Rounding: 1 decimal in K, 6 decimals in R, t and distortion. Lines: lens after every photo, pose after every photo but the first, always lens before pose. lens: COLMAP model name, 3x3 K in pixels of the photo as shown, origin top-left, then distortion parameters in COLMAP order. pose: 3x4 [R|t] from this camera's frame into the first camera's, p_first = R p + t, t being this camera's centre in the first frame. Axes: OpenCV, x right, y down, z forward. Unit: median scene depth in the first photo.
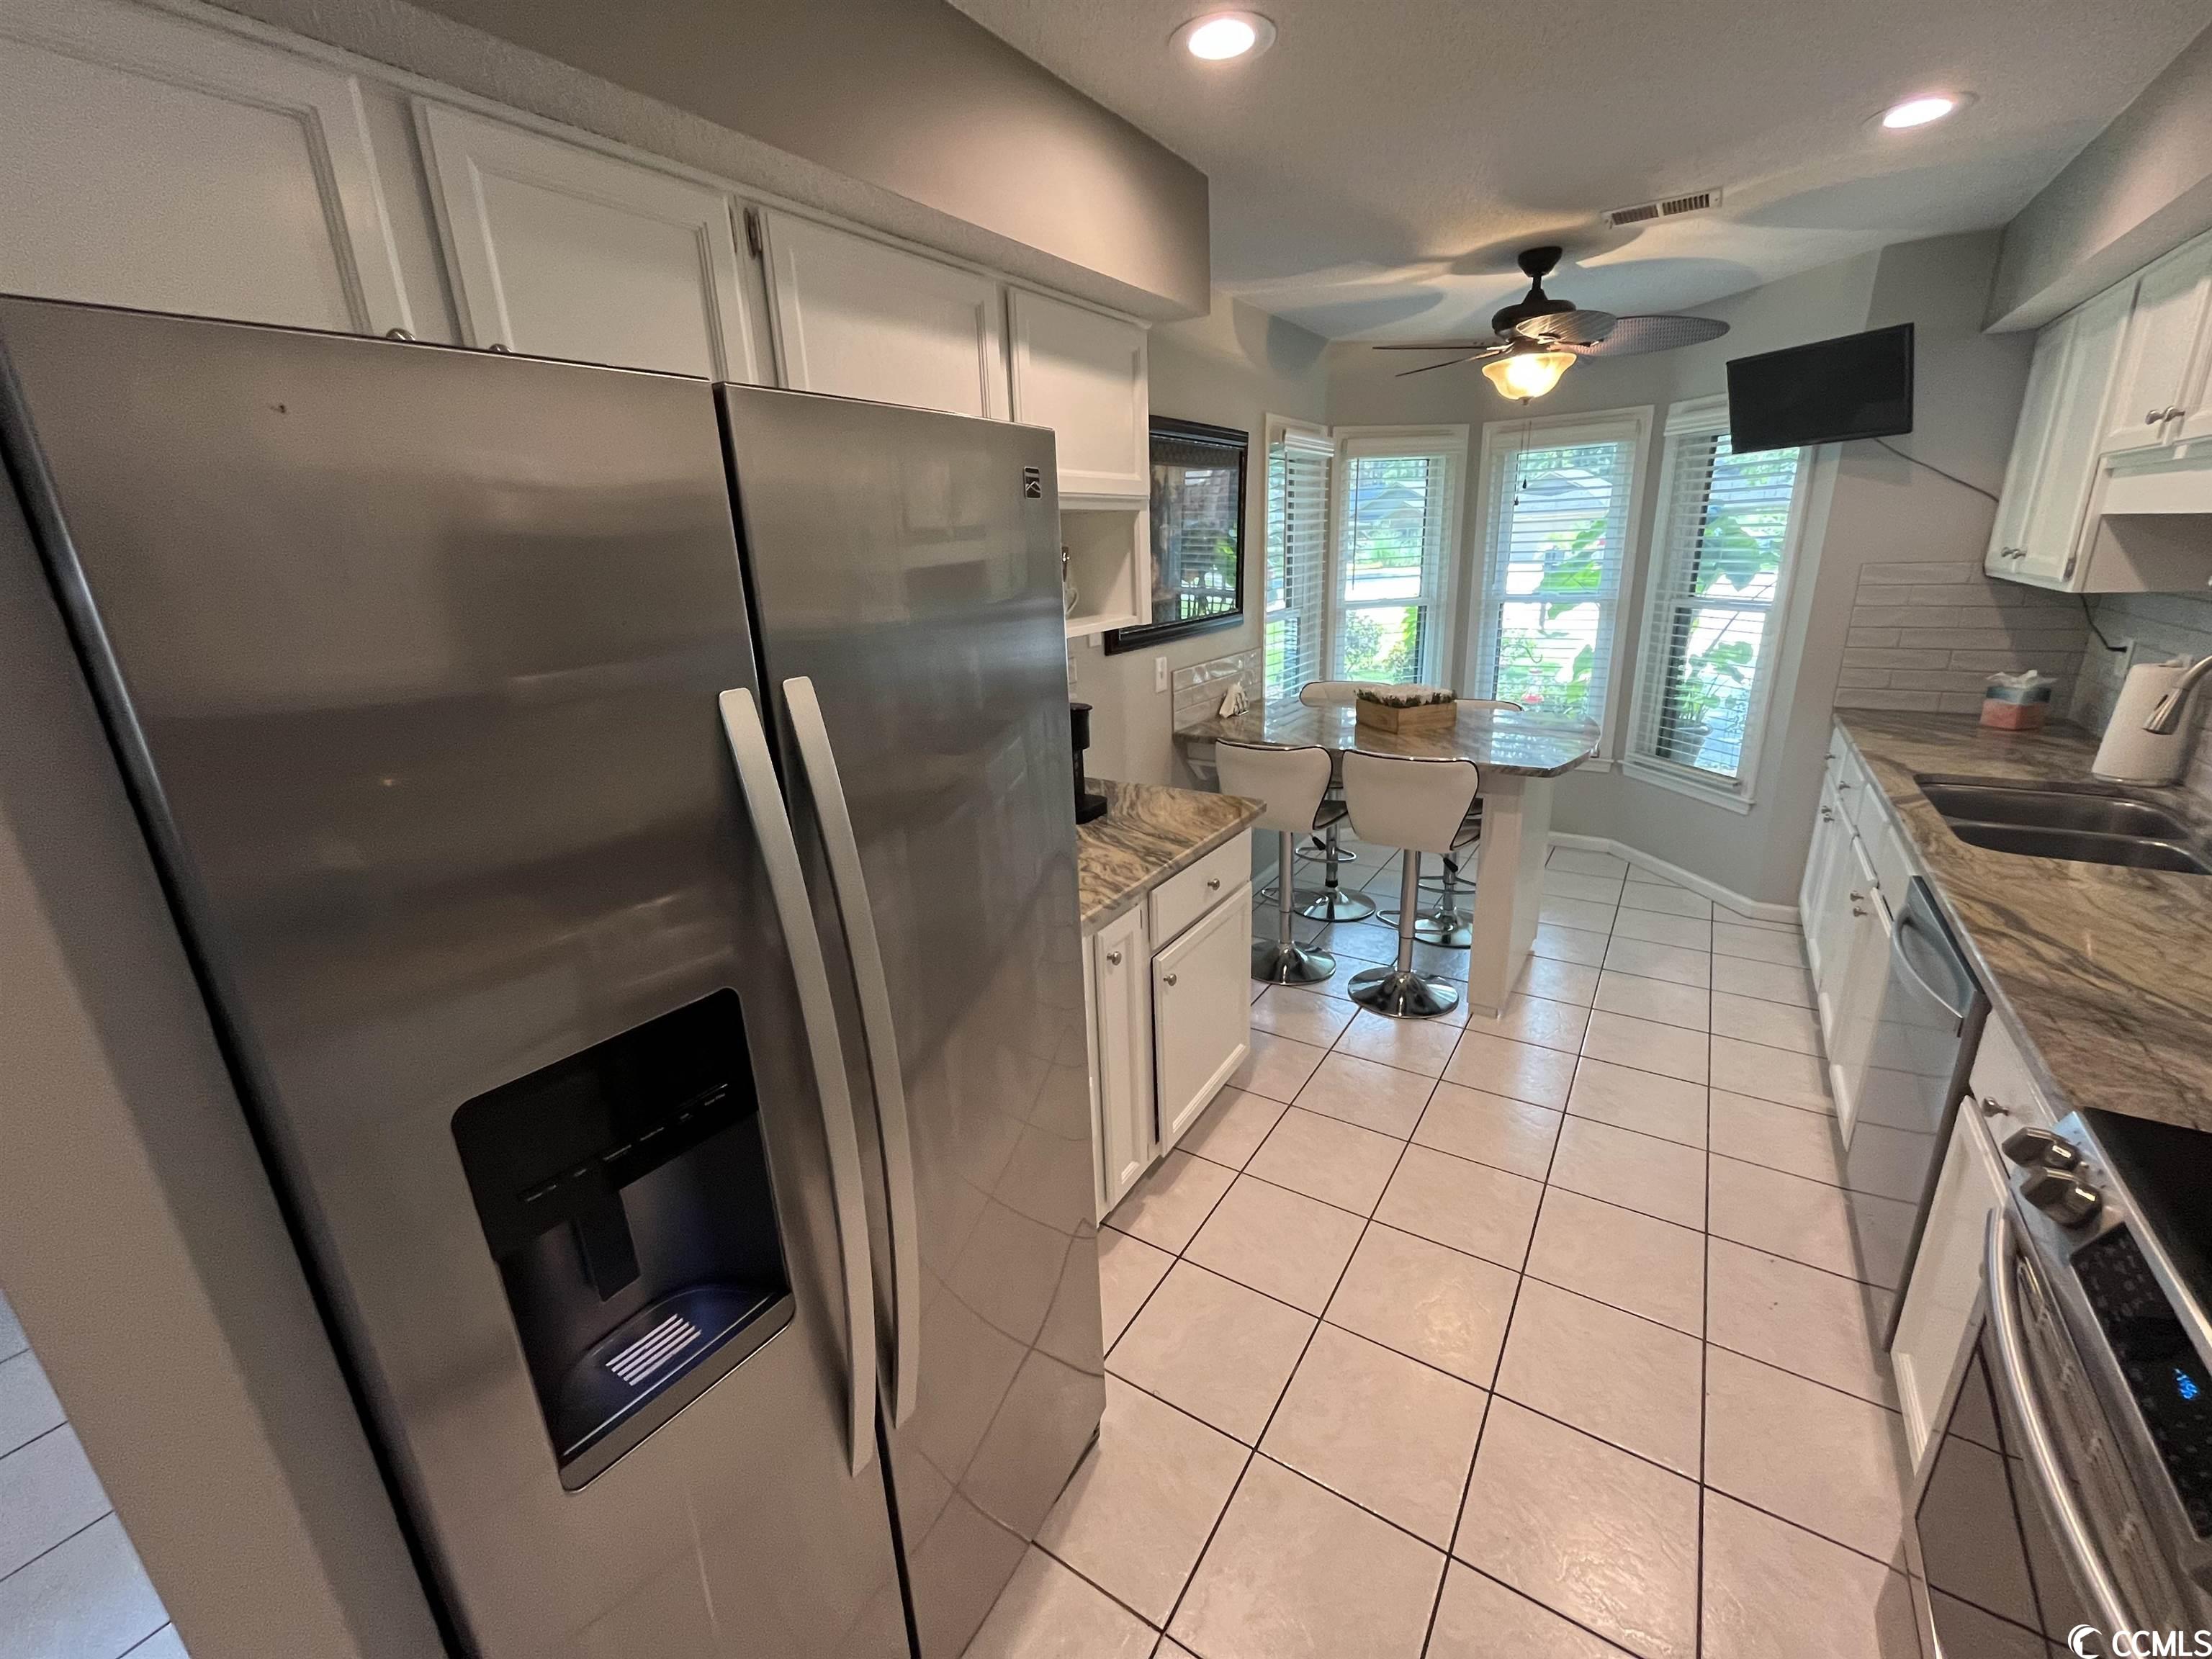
lens RADIAL K [[897.3, 0, 1102.9], [0, 897.3, 823.4], [0, 0, 1]] dist [0.001641, -0.000474]
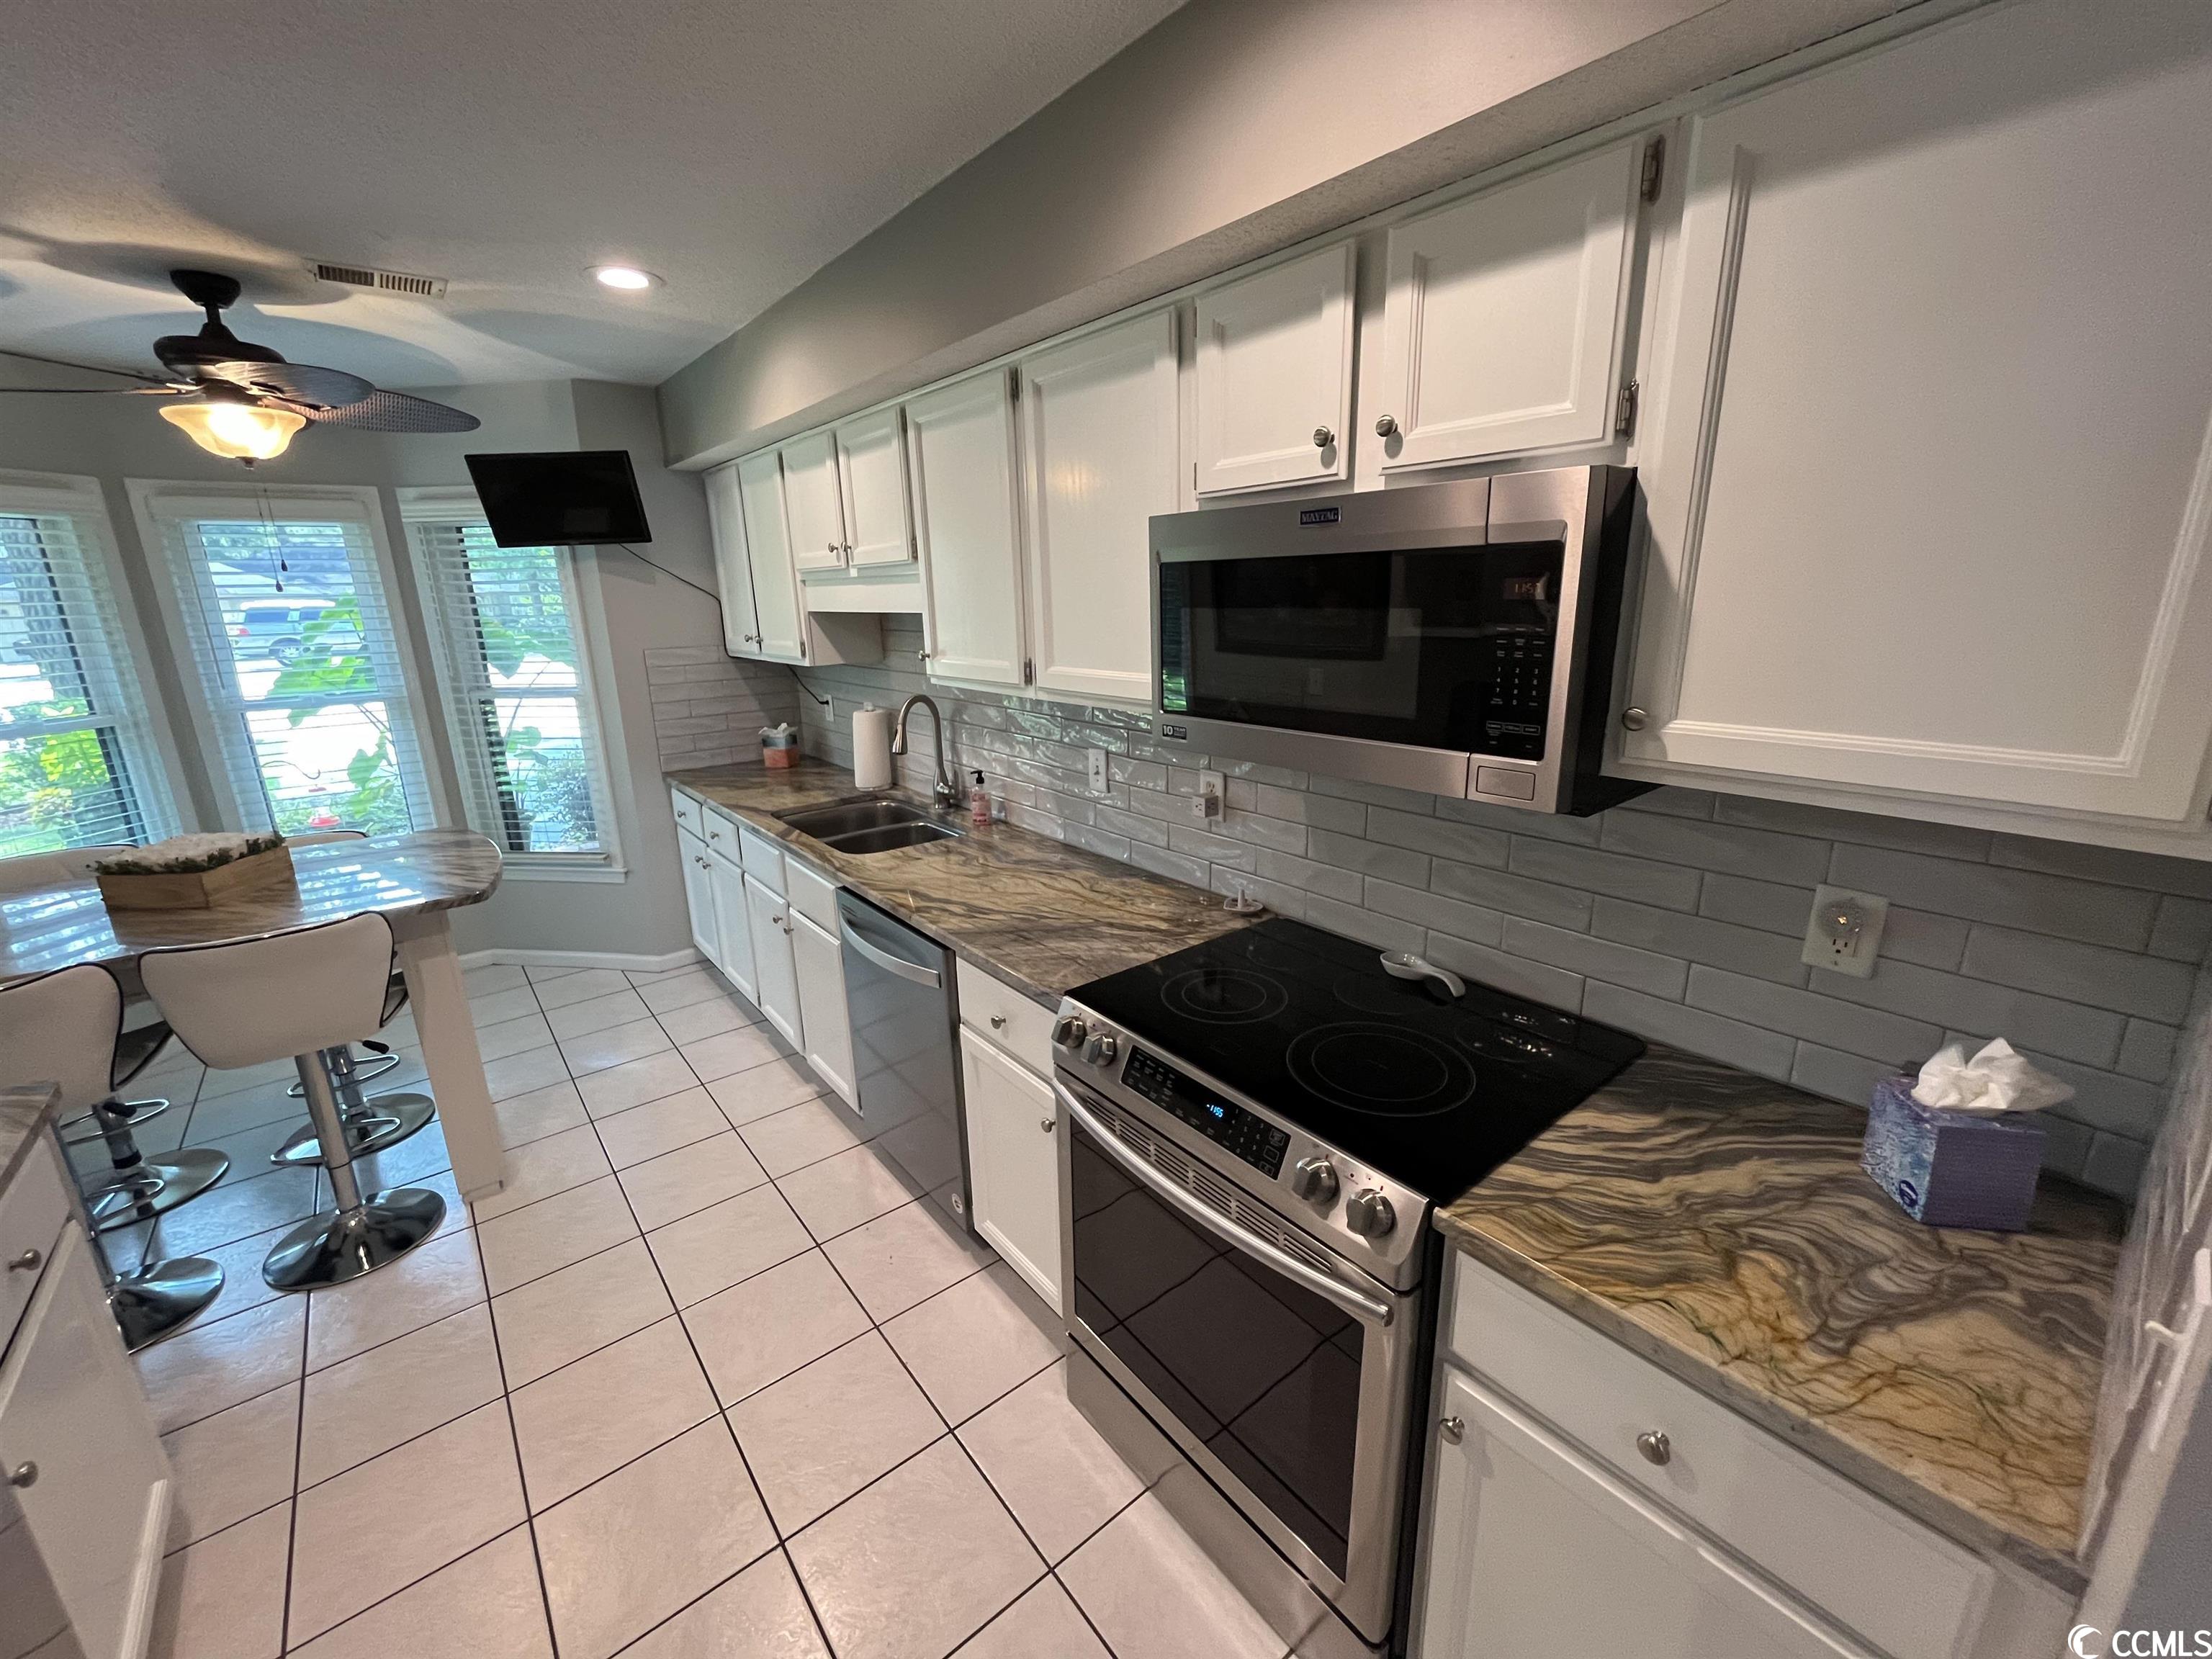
lens RADIAL K [[897.3, 0, 1097.5], [0, 897.3, 824.2], [0, 0, 1]] dist [0.001641, -0.000474]
pose [[0.315039, -0.210231, 0.925502, -0.092987], [0.292466, 0.949207, 0.116060, -0.043885], [-0.902892, 0.234115, 0.360523, 0.120999]]
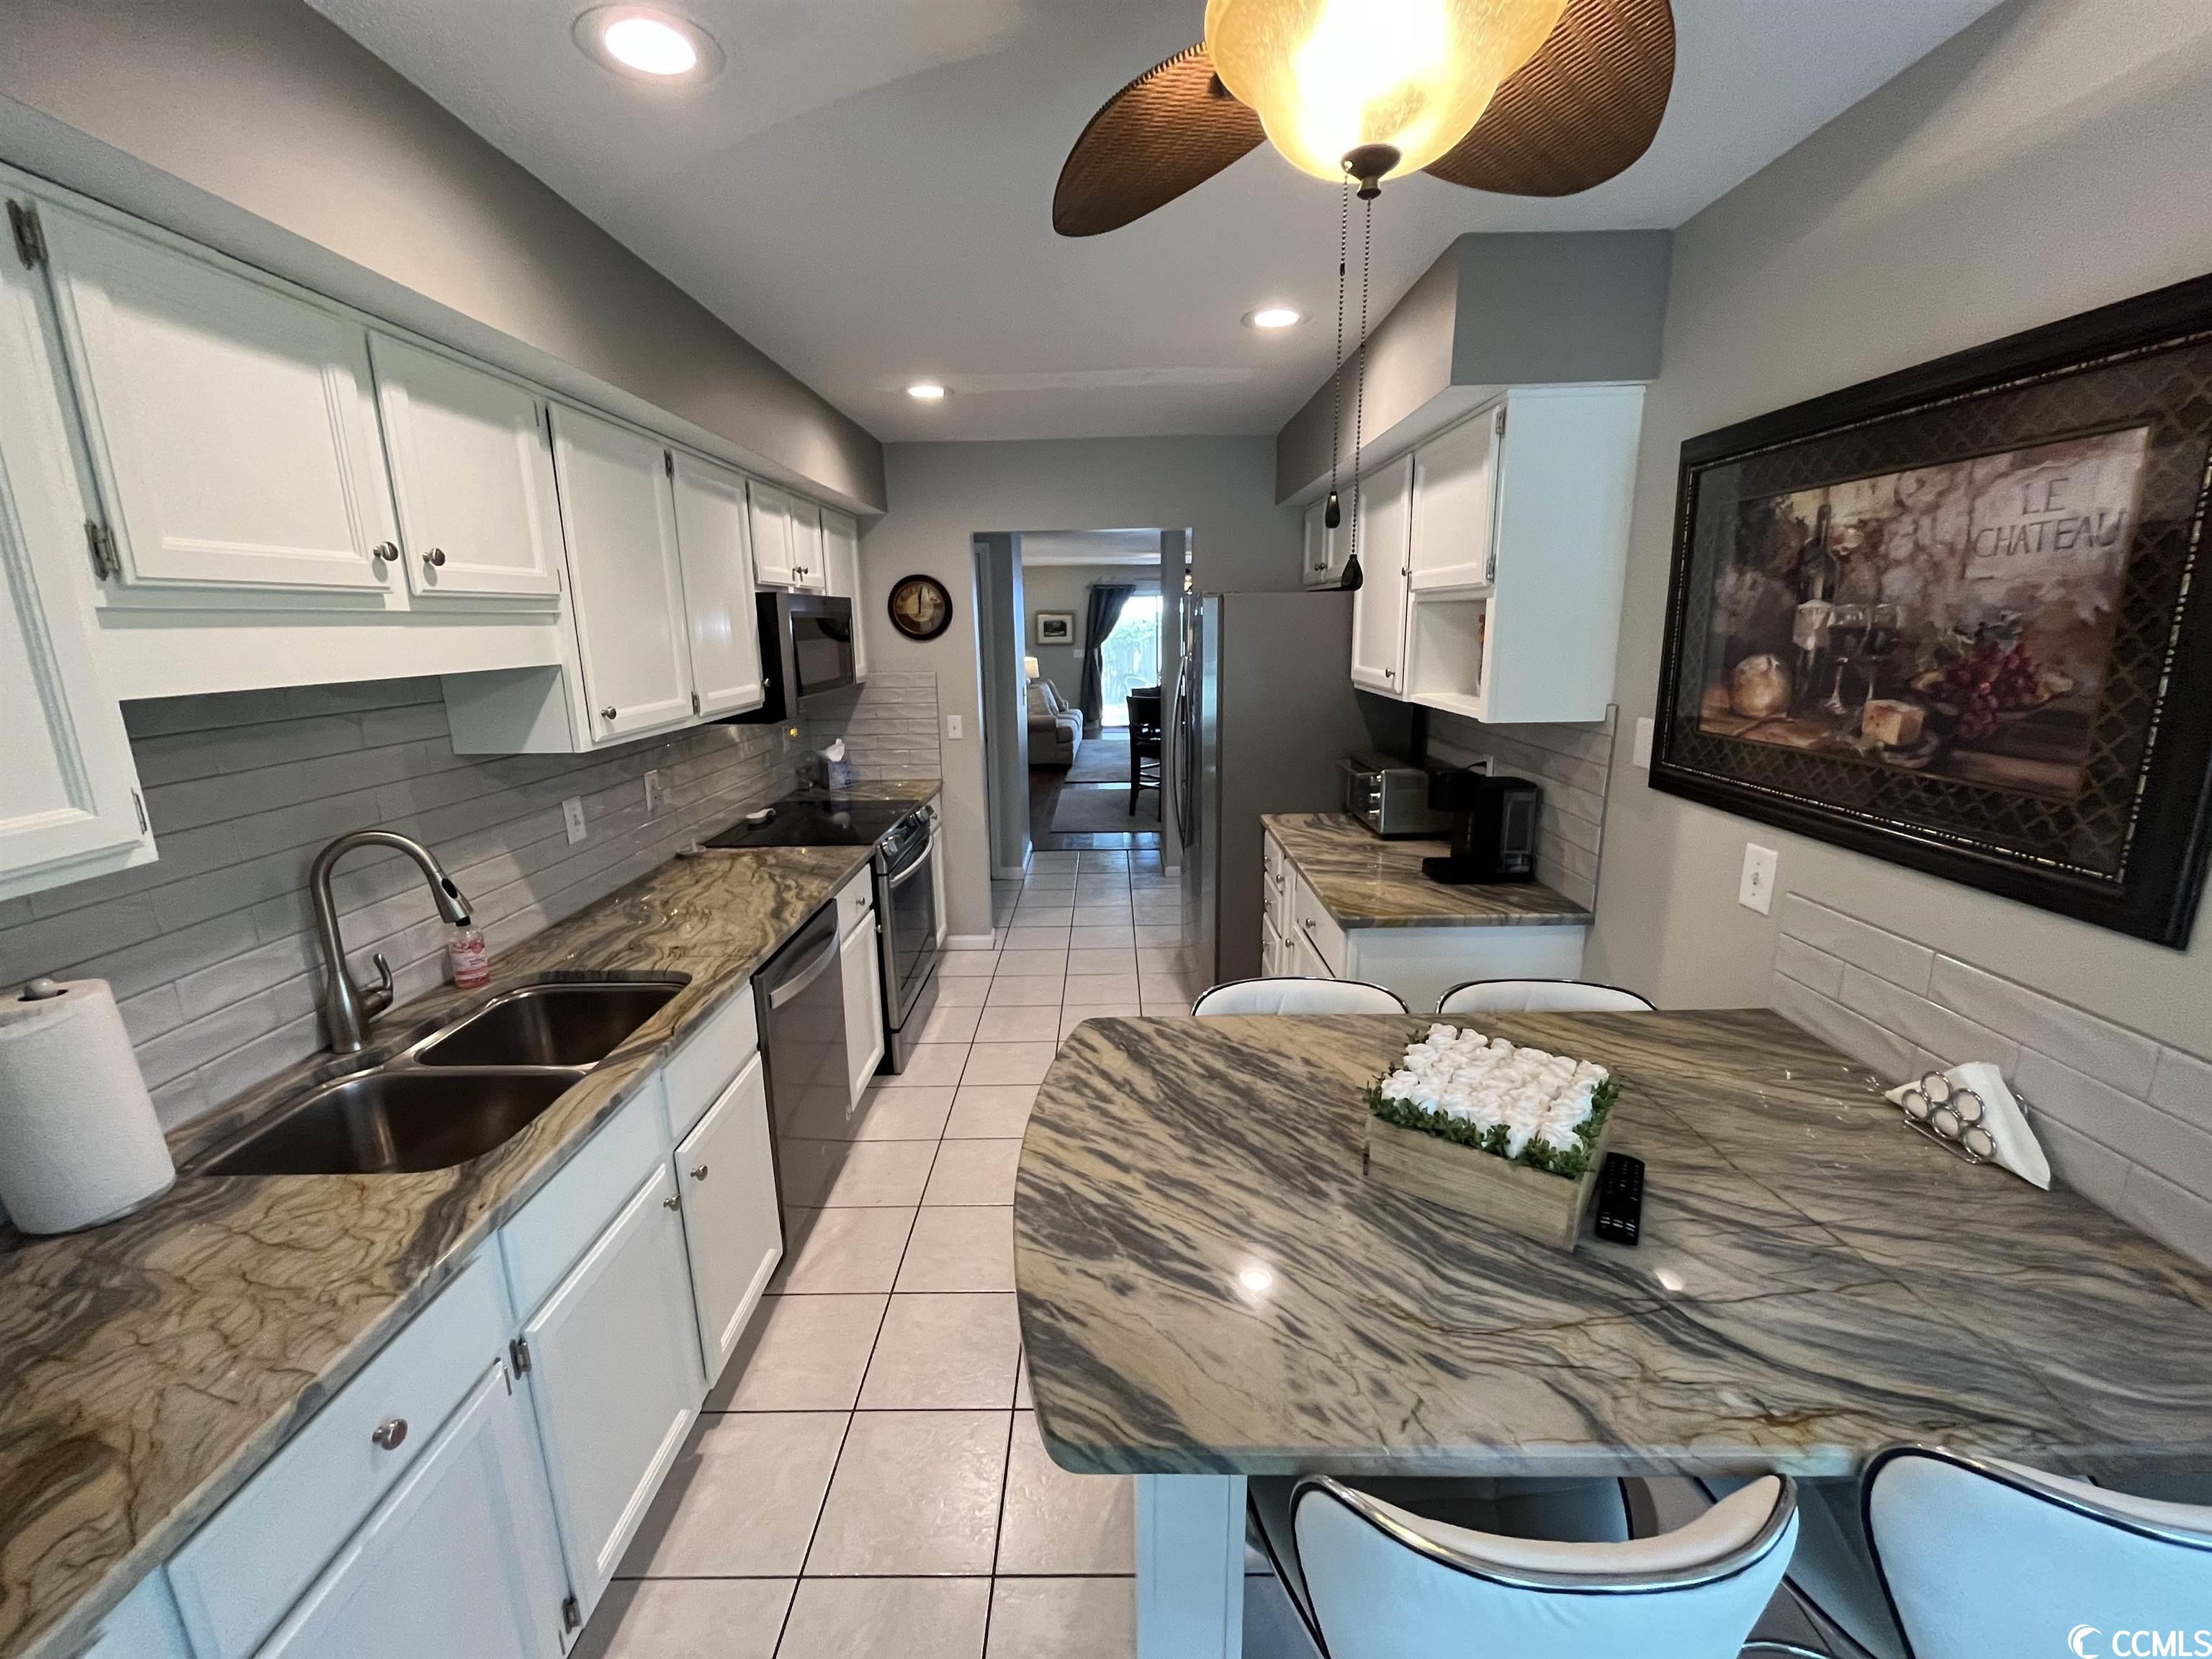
lens RADIAL K [[897.3, 0, 1104.0], [0, 897.3, 819.7], [0, 0, 1]] dist [0.001641, -0.000474]
pose [[-0.840780, 0.169197, -0.514259, 0.707874], [-0.112795, 0.874315, 0.472071, -0.435531], [0.529497, 0.454914, -0.716022, 1.252420]]
